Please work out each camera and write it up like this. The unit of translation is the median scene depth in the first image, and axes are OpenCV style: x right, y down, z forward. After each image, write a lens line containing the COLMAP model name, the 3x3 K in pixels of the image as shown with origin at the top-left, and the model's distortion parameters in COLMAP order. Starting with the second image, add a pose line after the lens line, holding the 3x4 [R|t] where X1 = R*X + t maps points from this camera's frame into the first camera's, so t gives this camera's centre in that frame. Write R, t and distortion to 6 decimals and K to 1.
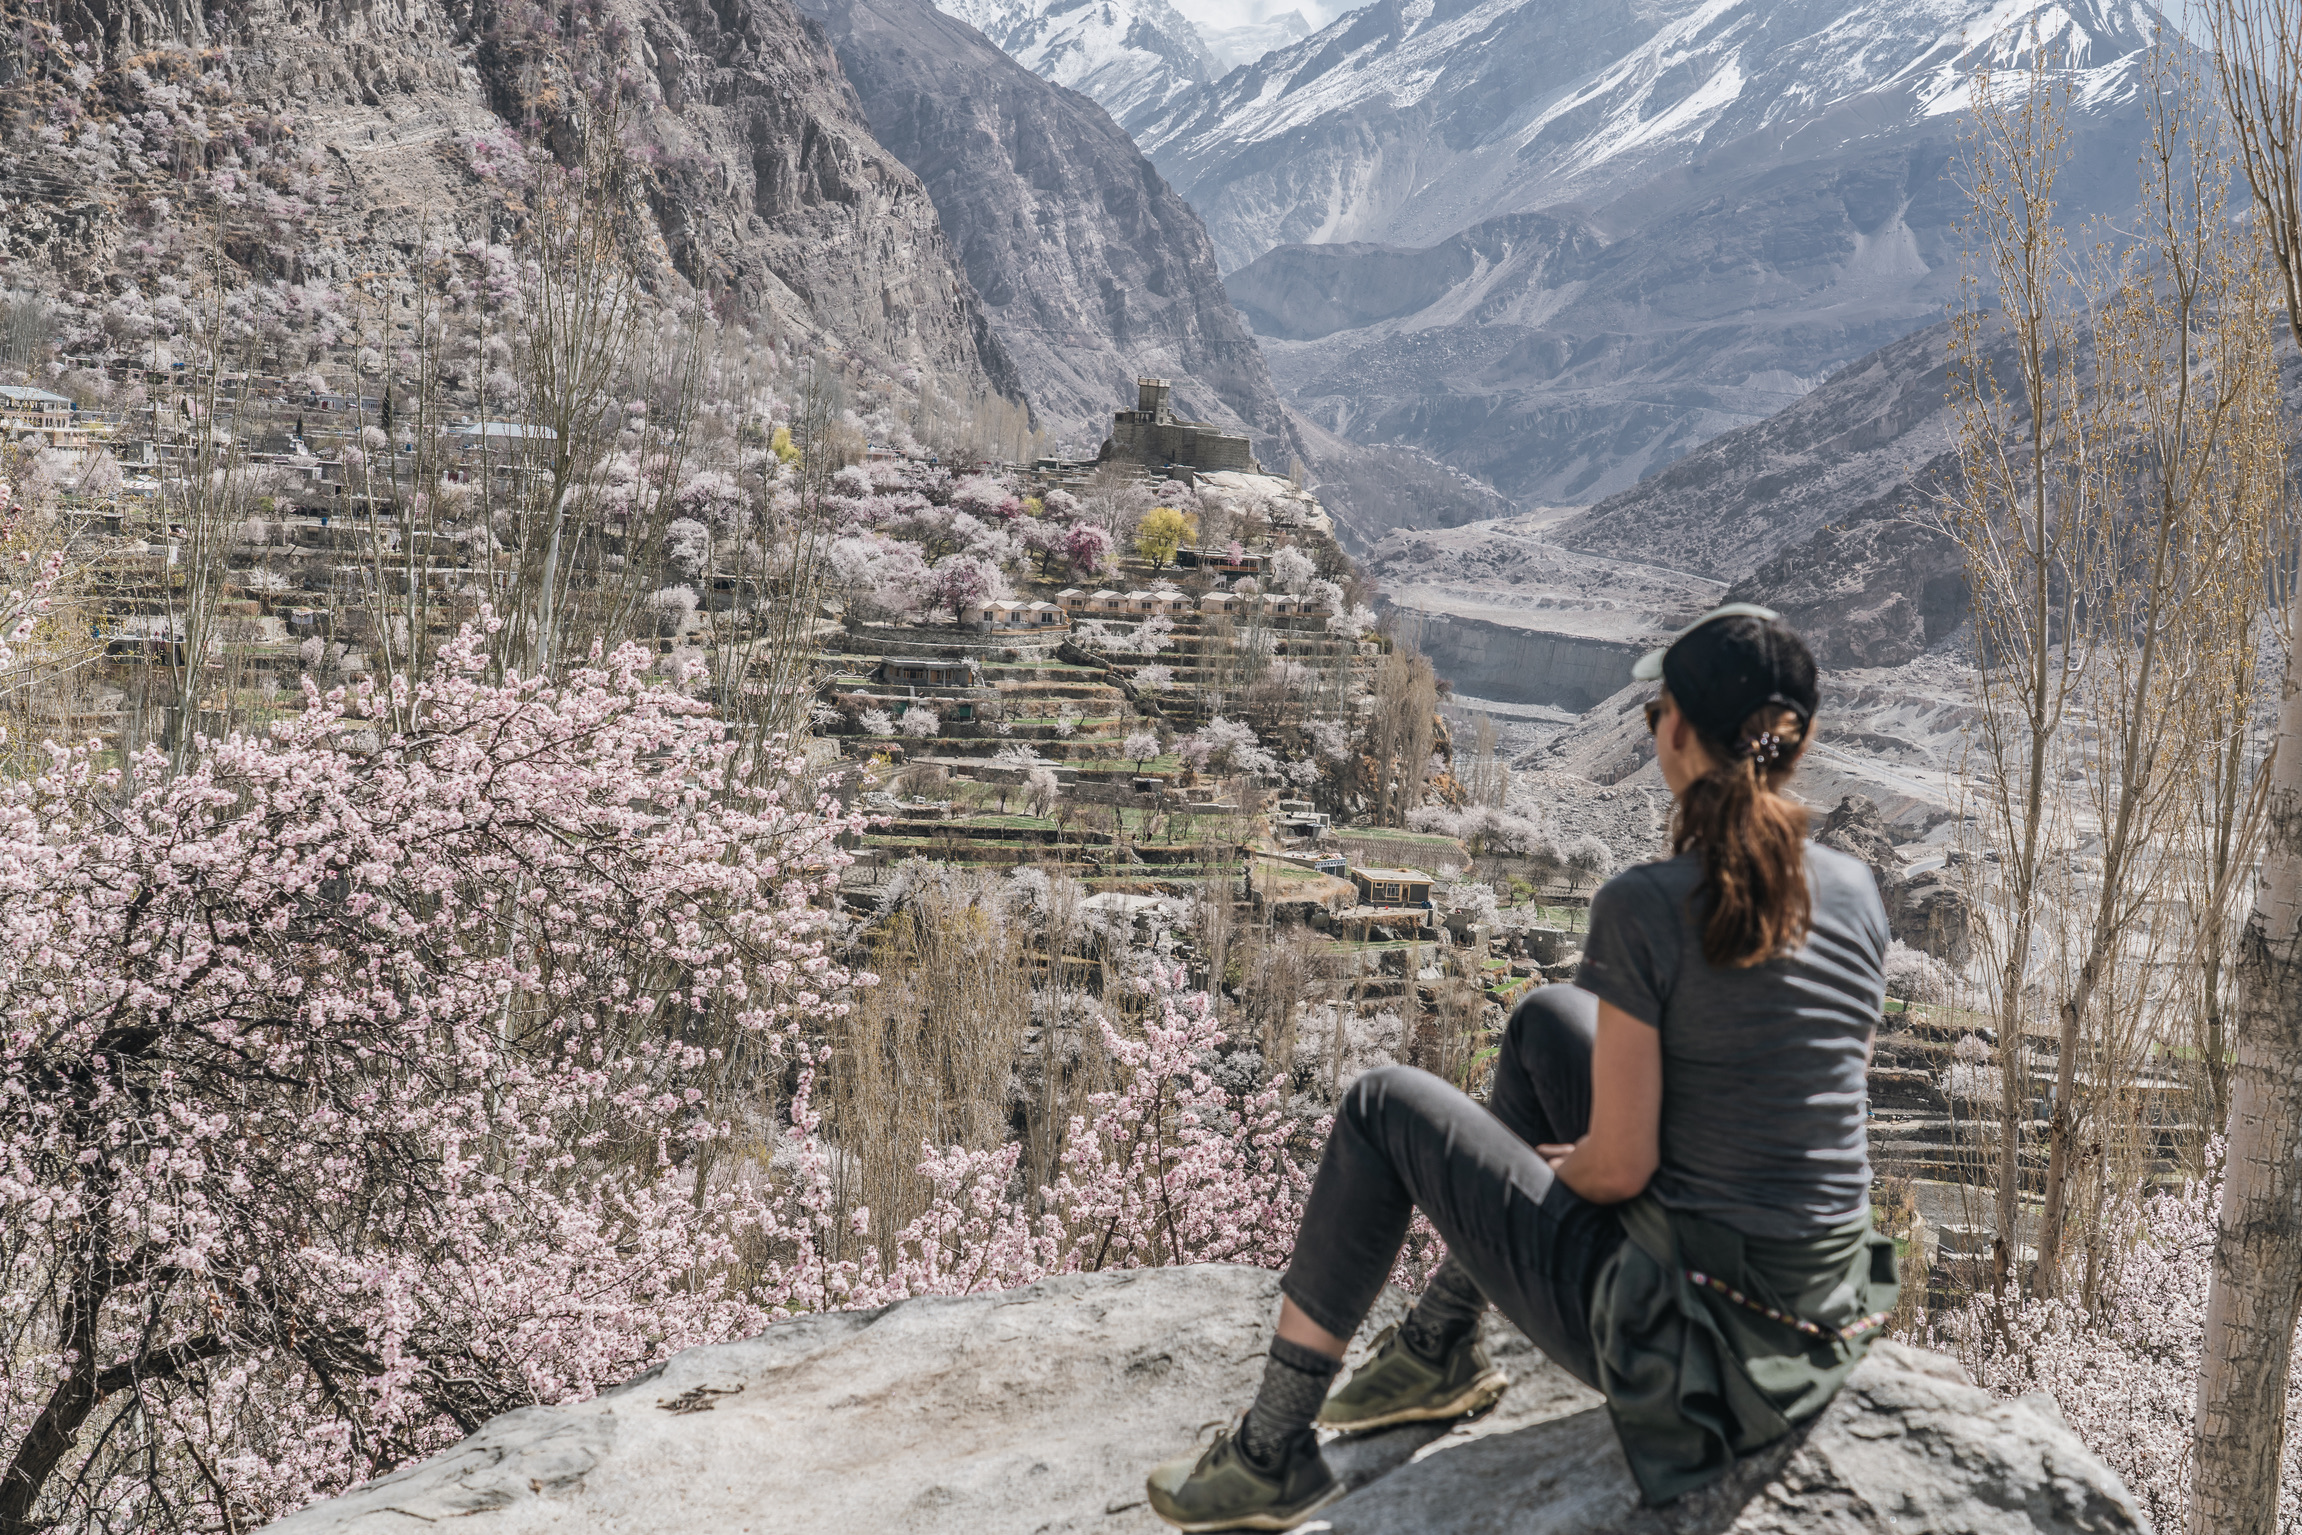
lens RADIAL K [[3559.7, 0, 1150.9], [0, 3559.7, 768.5], [0, 0, 1]] dist [0.024956, 0.000000]
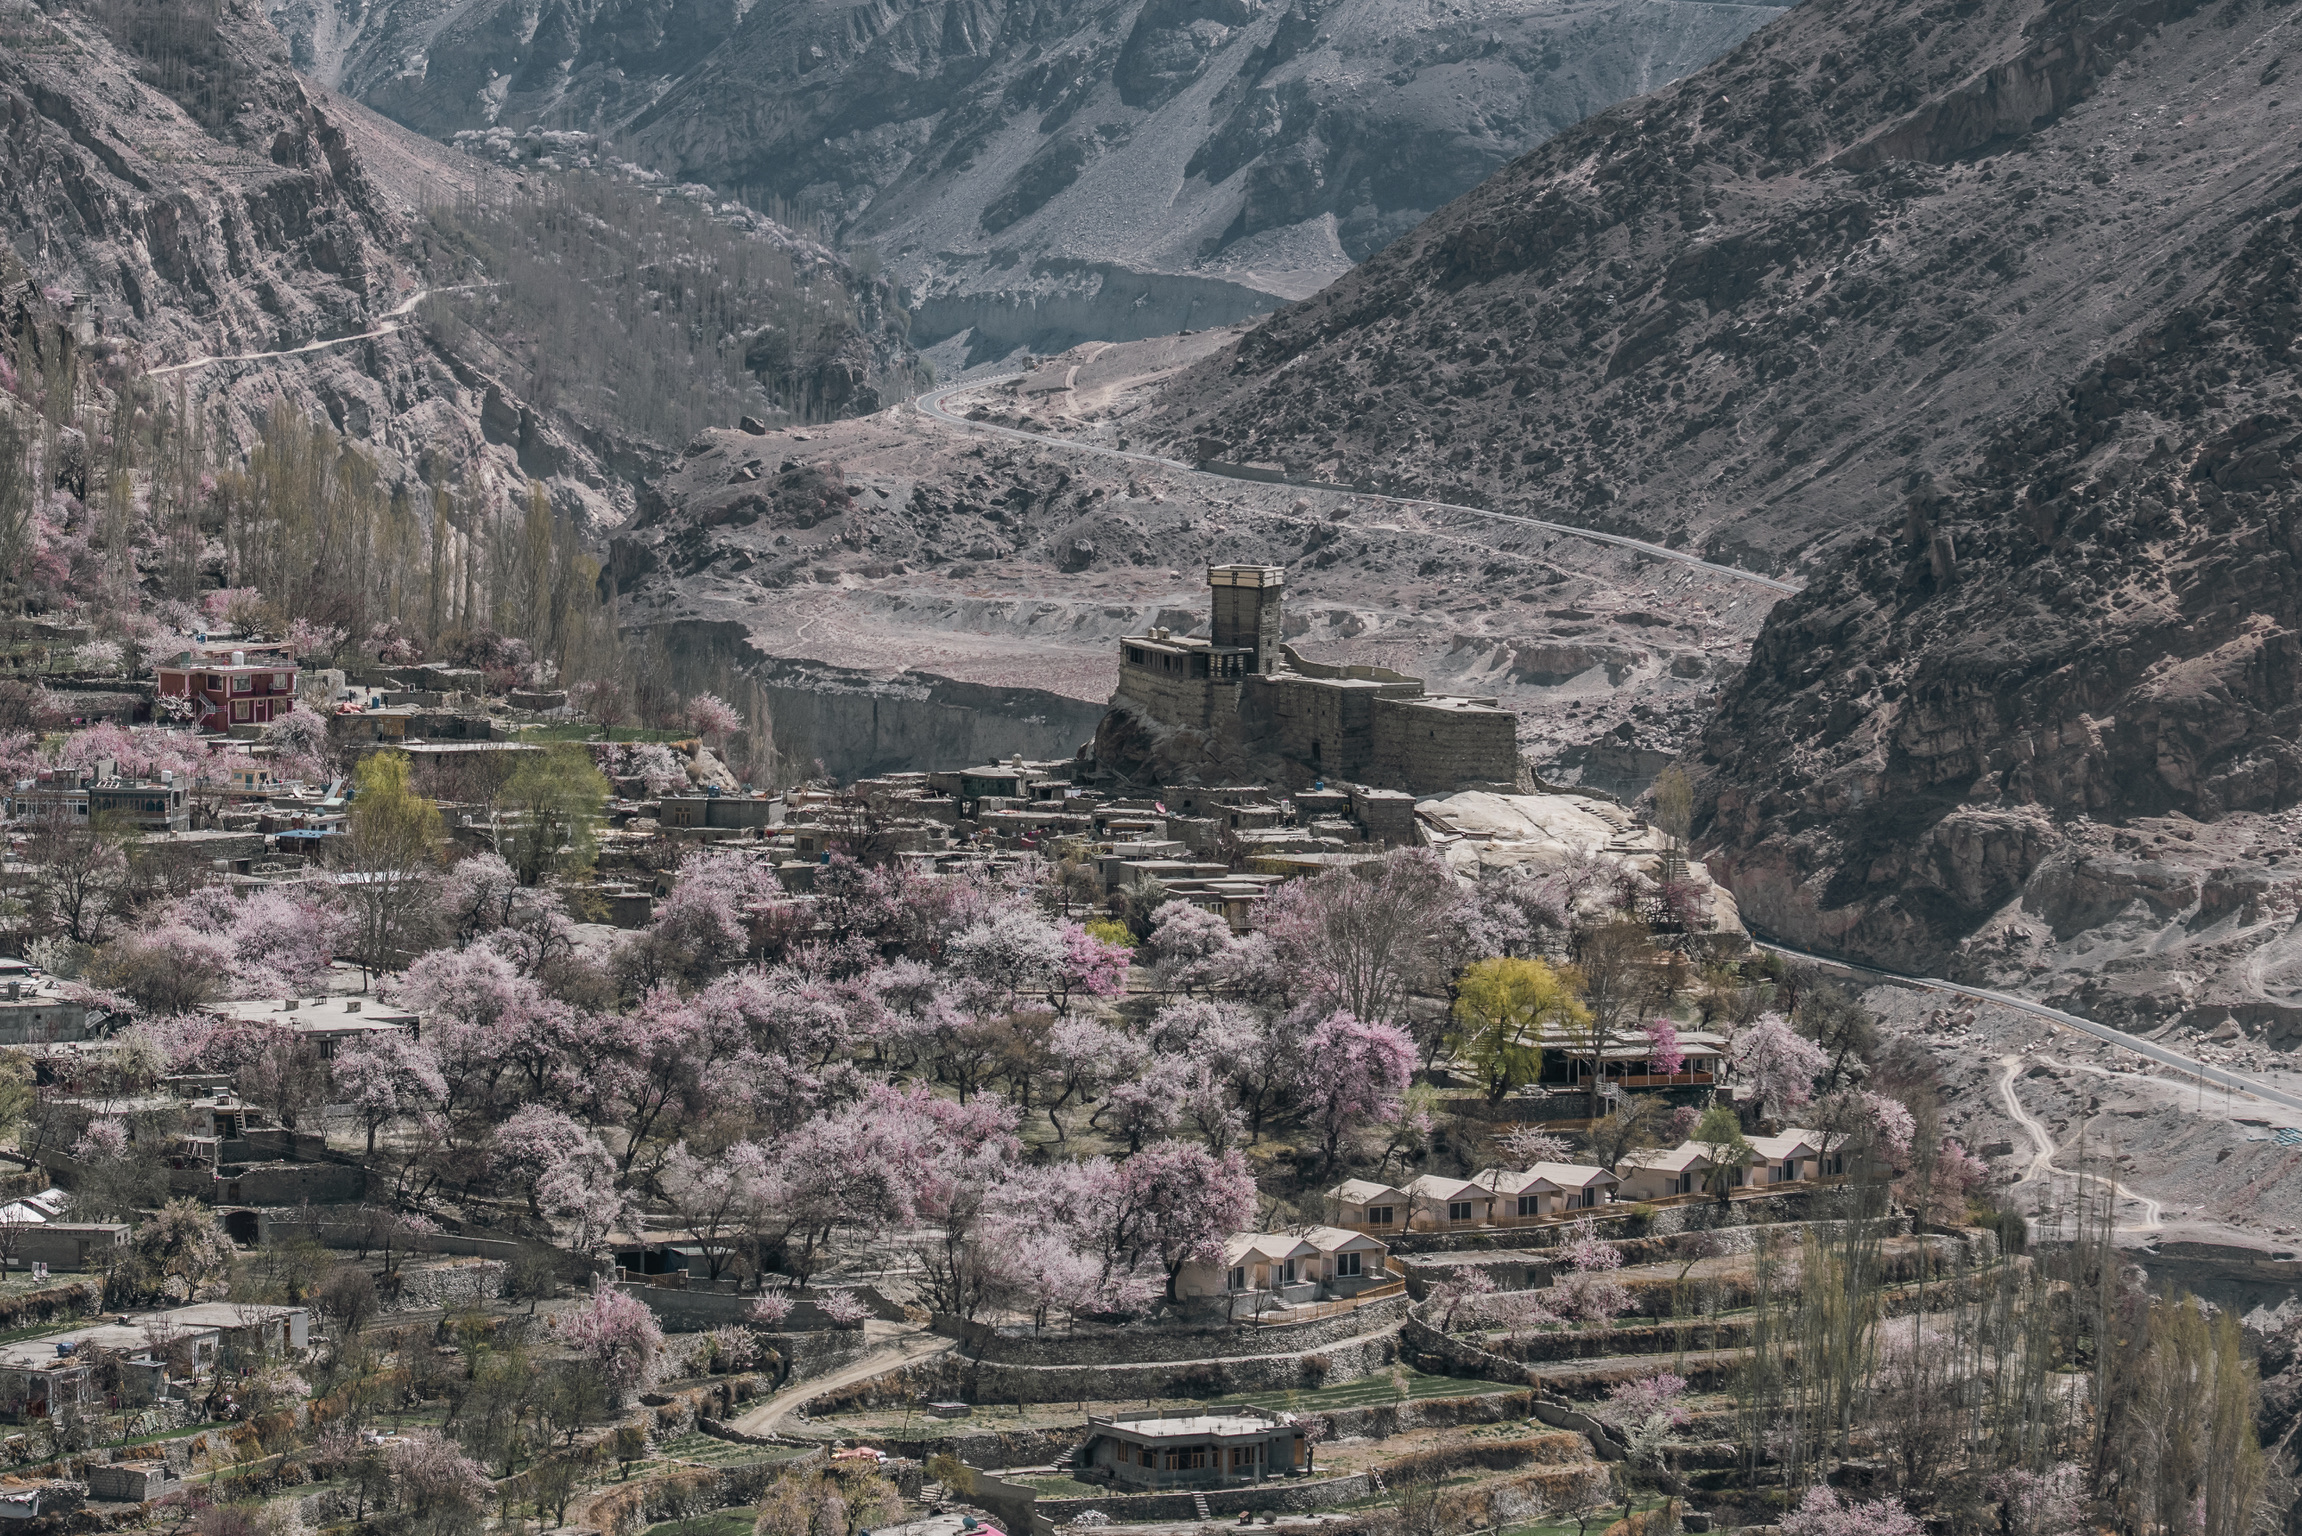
lens RADIAL K [[10481.6, 0, 1151.0], [0, 10481.6, 767.8], [0, 0, 1]] dist [0.007271, 0.000000]
pose [[0.983264, -0.068220, 0.168934, -0.075955], [0.069588, 0.997573, -0.002182, -0.029228], [-0.168375, 0.013901, 0.985625, -0.071735]]
